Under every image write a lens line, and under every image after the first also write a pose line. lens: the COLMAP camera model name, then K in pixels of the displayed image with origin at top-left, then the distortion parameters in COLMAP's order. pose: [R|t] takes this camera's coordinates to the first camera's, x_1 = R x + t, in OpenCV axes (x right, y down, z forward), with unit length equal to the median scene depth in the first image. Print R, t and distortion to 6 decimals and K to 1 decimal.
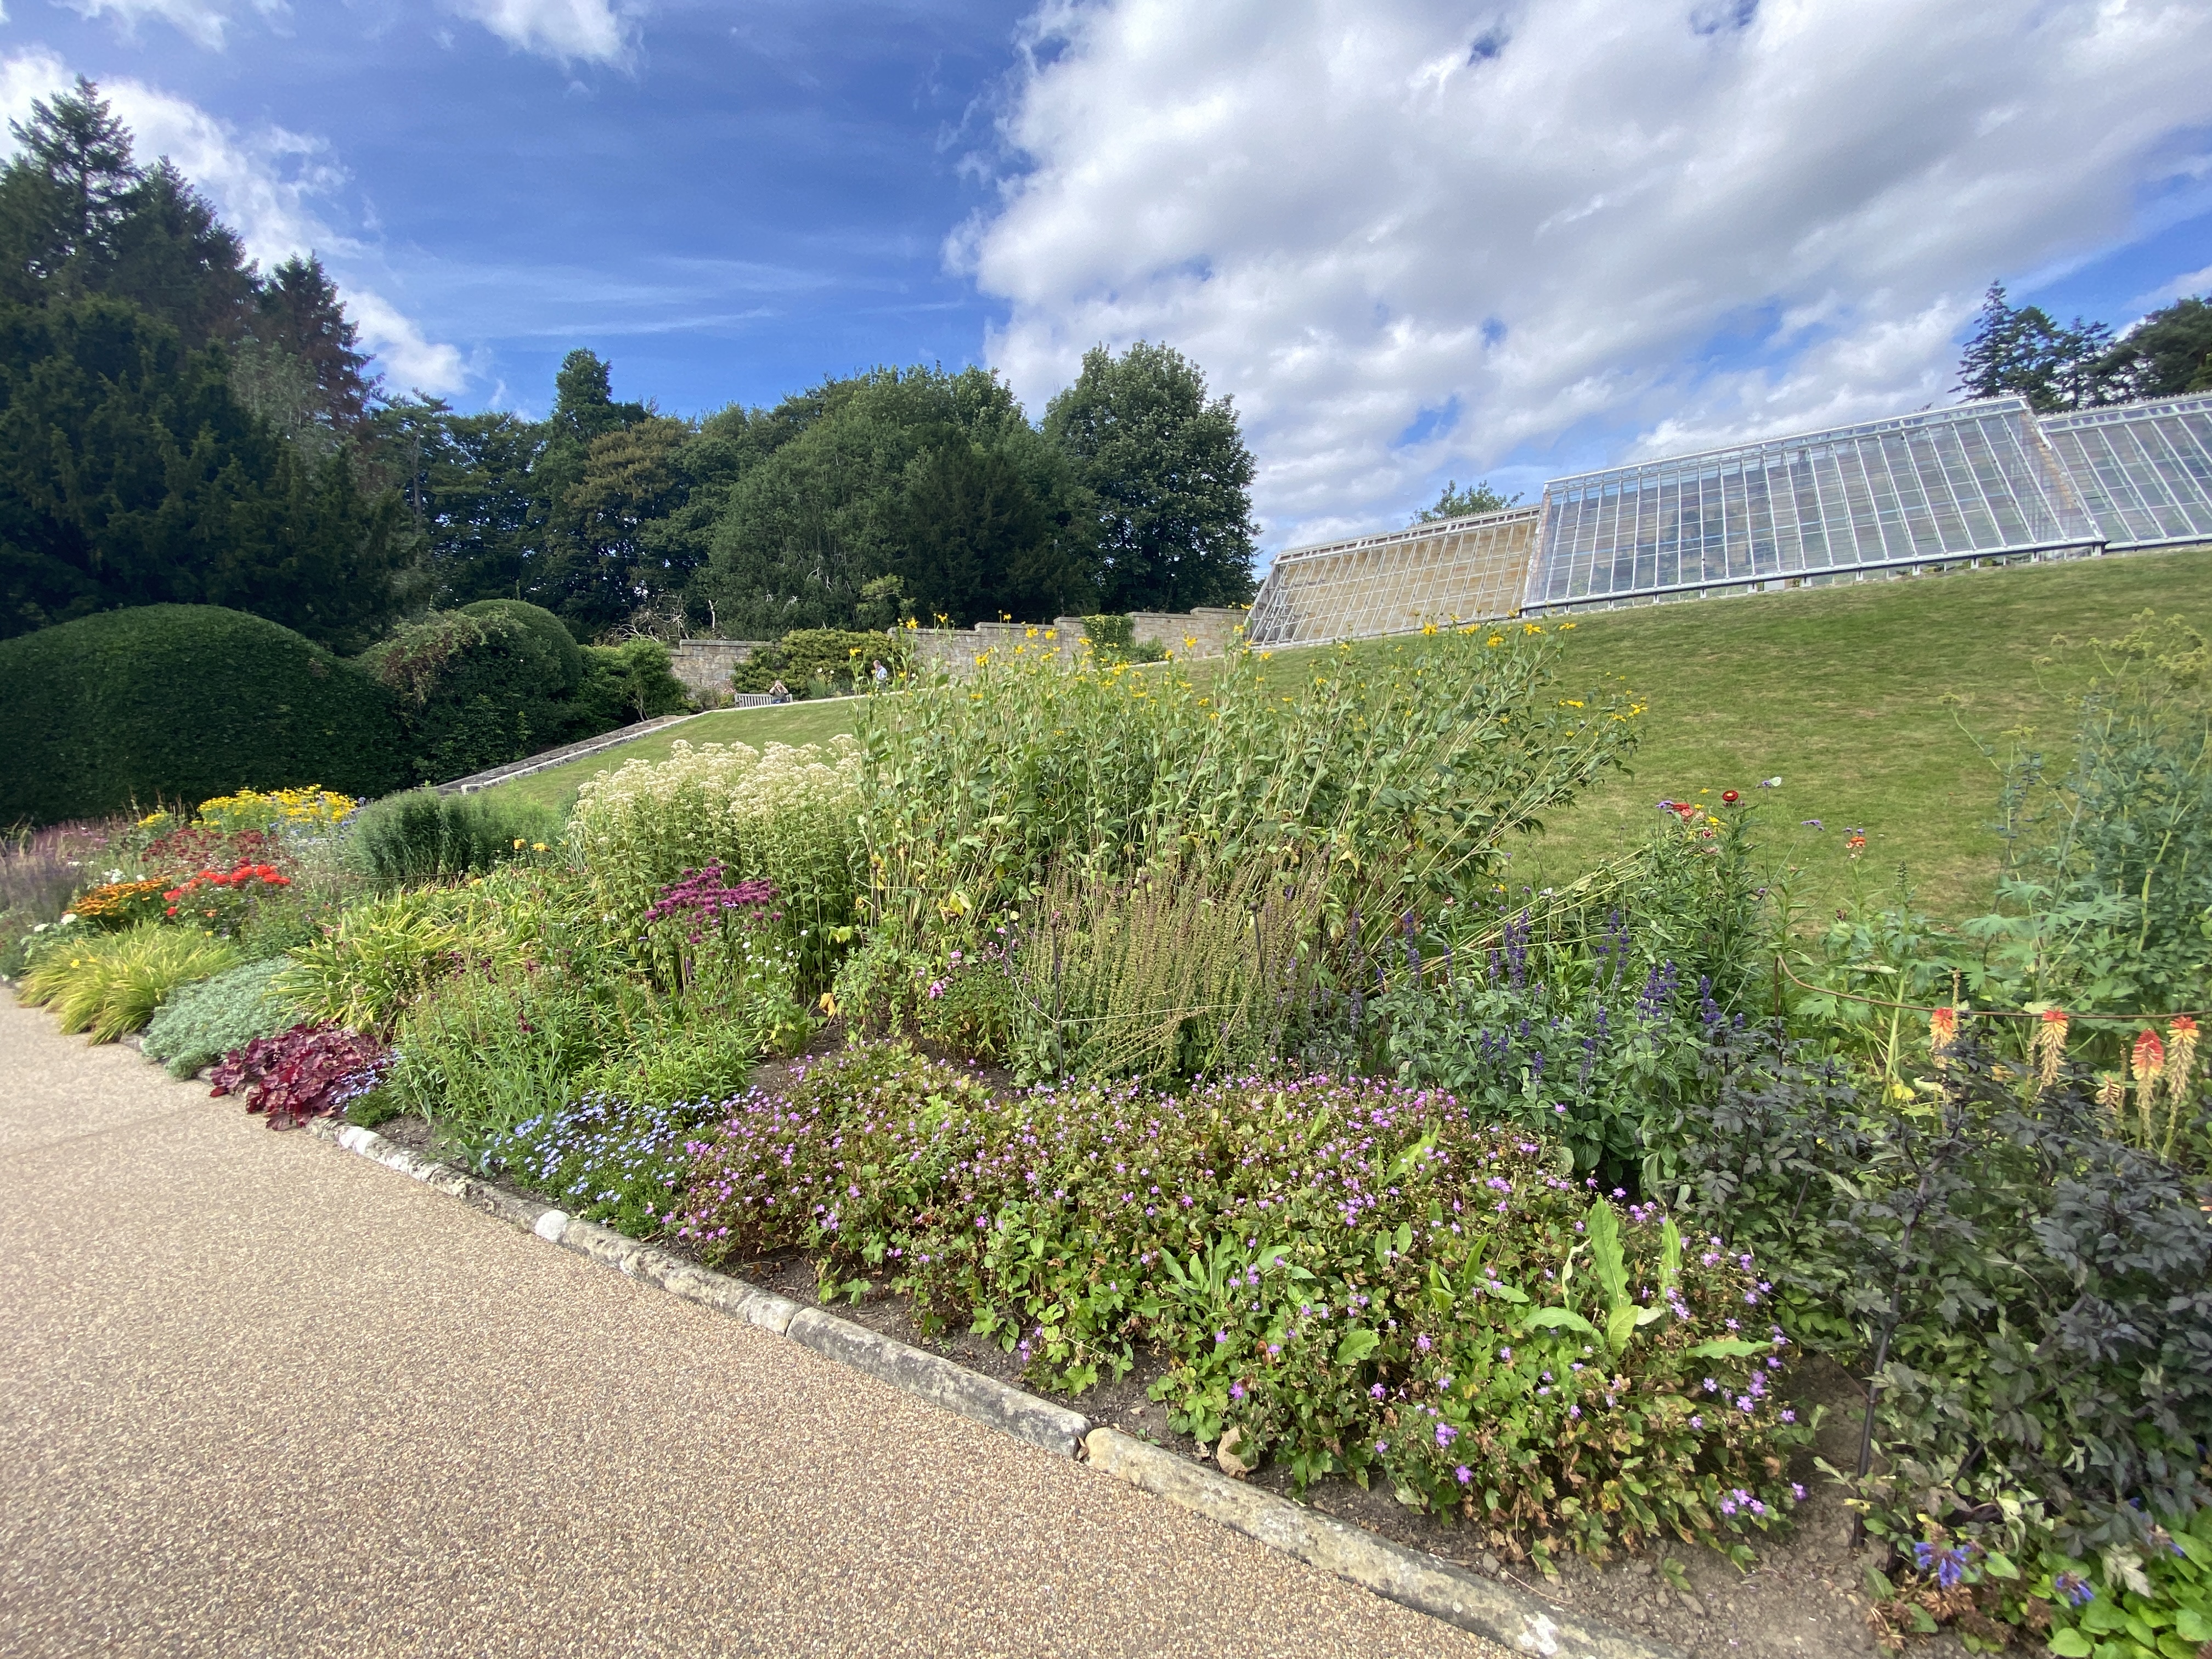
lens RADIAL K [[891.4, 0, 1114.6], [0, 891.4, 866.1], [0, 0, 1]] dist [-0.022194, -0.001503]
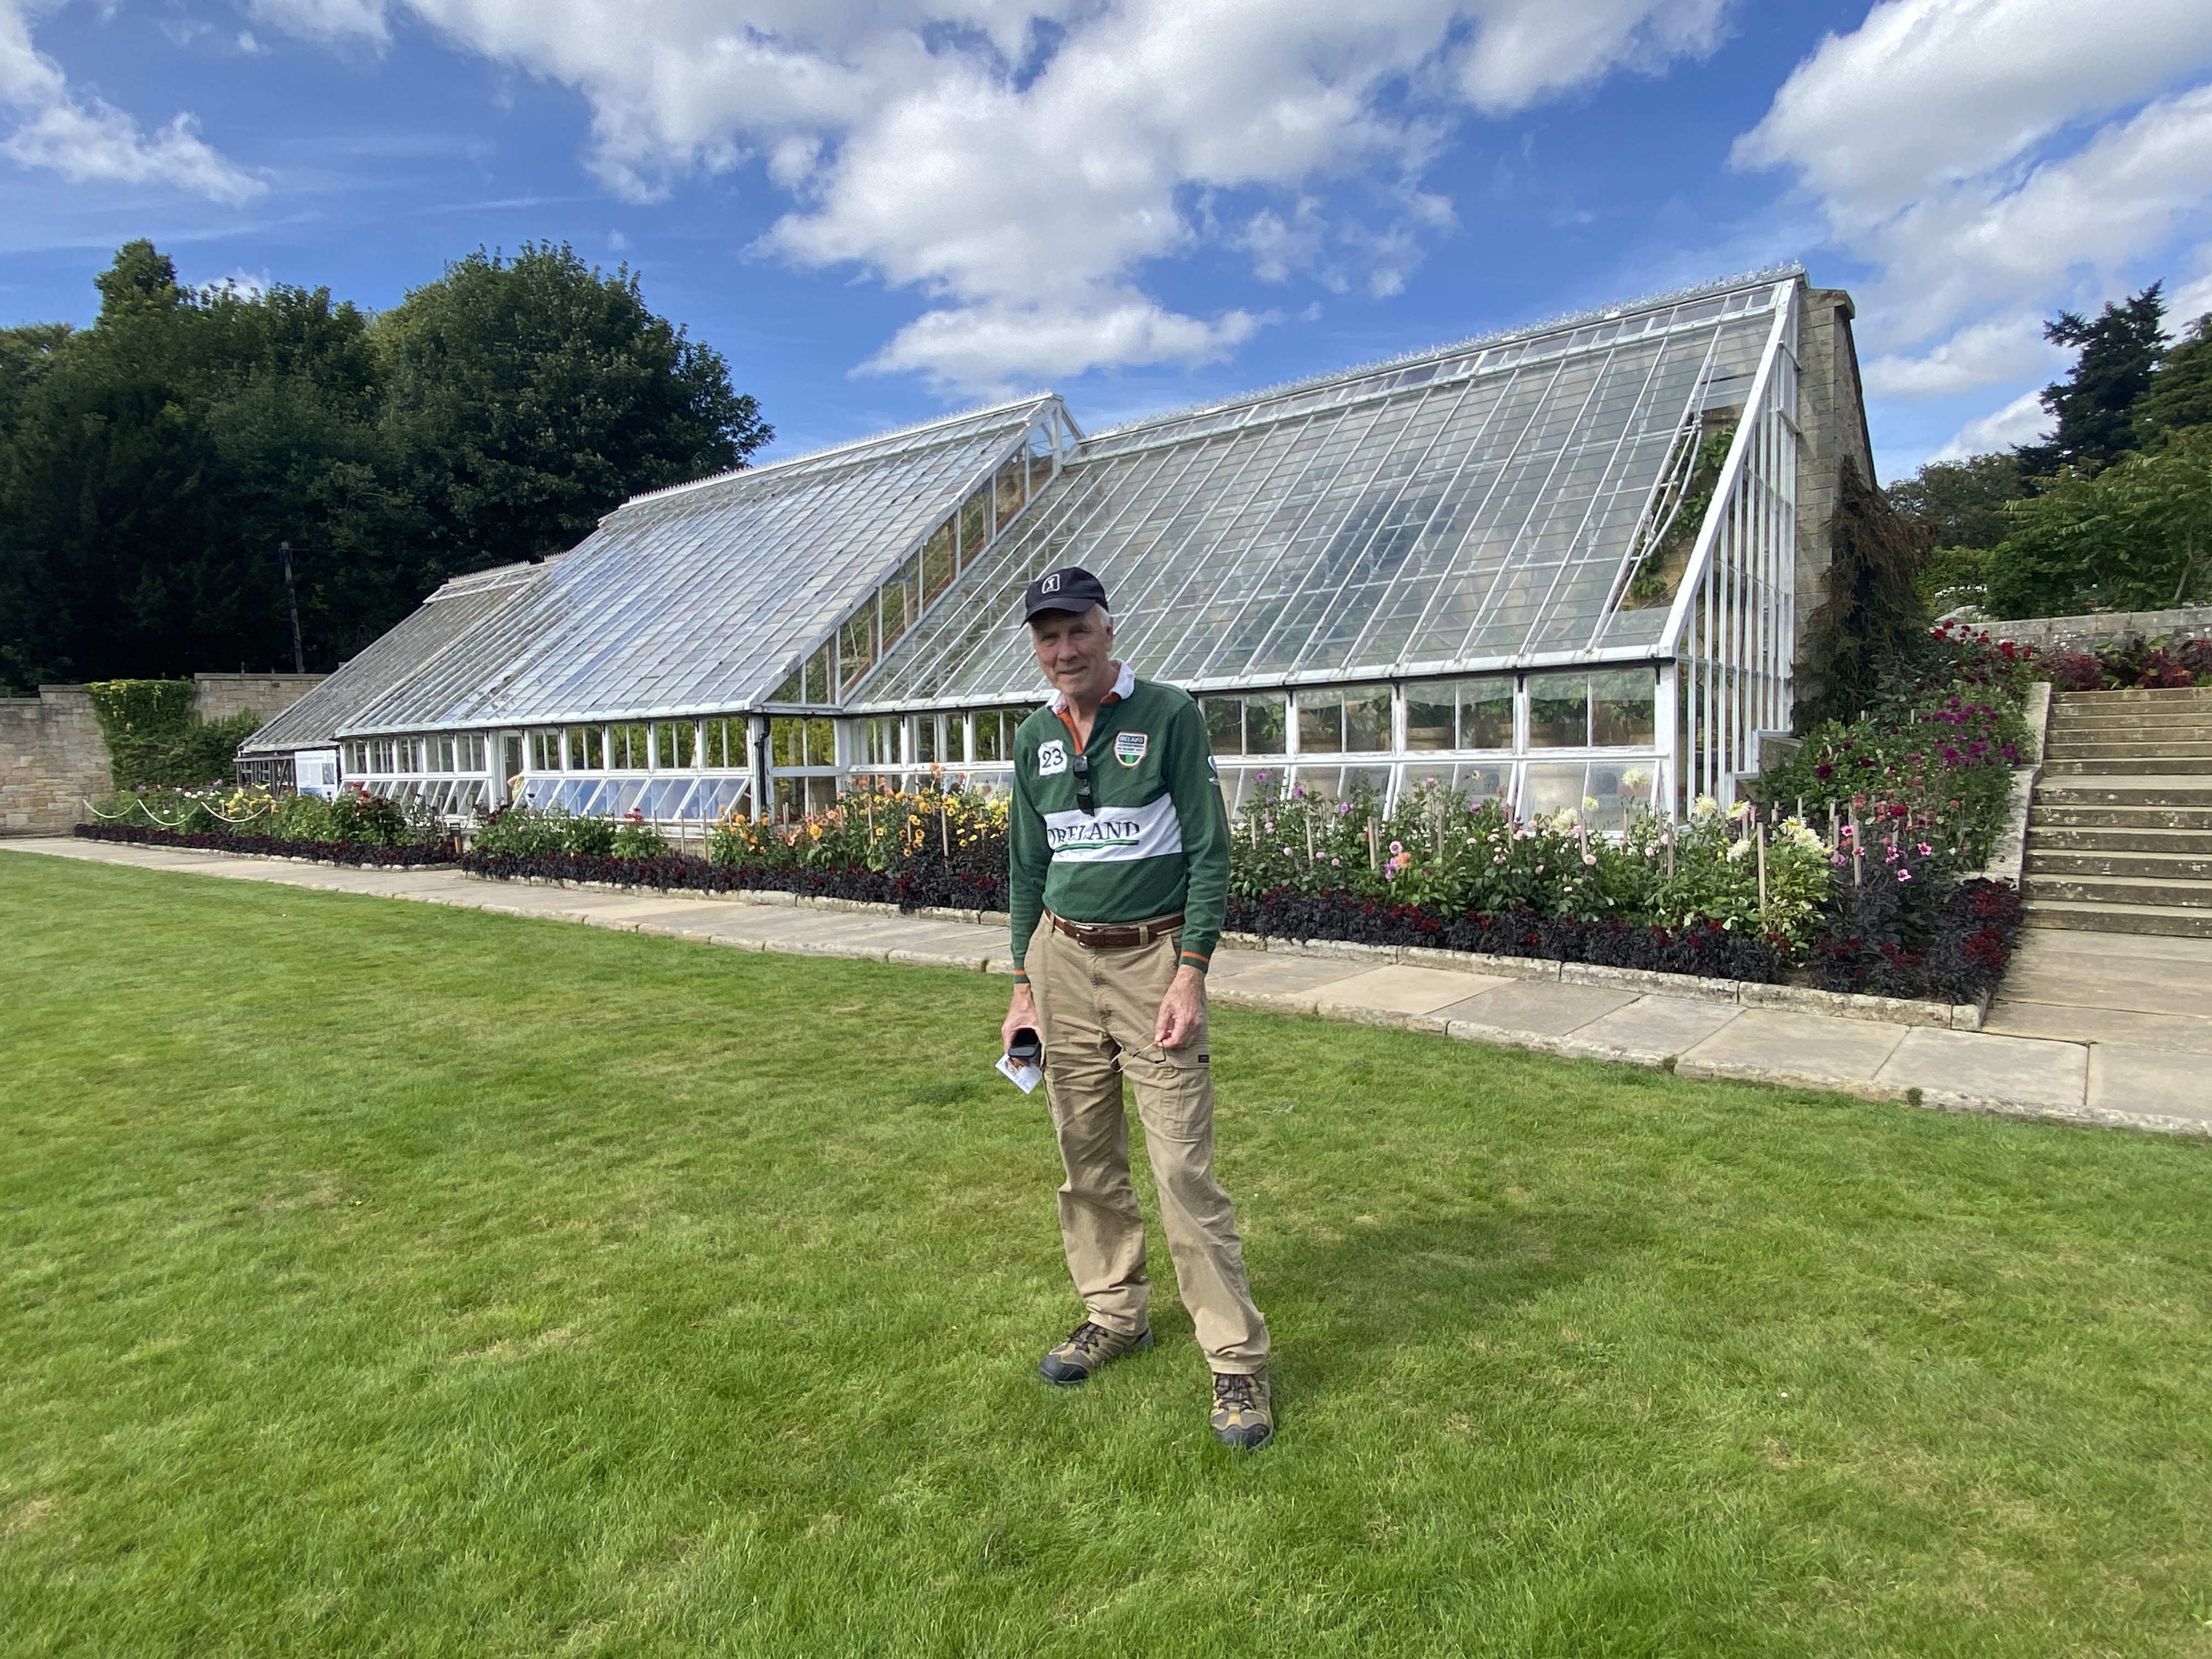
lens RADIAL K [[1244.9, 0, 1105.9], [0, 1244.9, 849.1], [0, 0, 1]] dist [-0.004634, -0.001263]
pose [[0.993294, 0.031543, -0.111231, 0.765051], [-0.036181, 0.998547, -0.039932, -0.136074], [0.109810, 0.043688, 0.992992, 0.152259]]
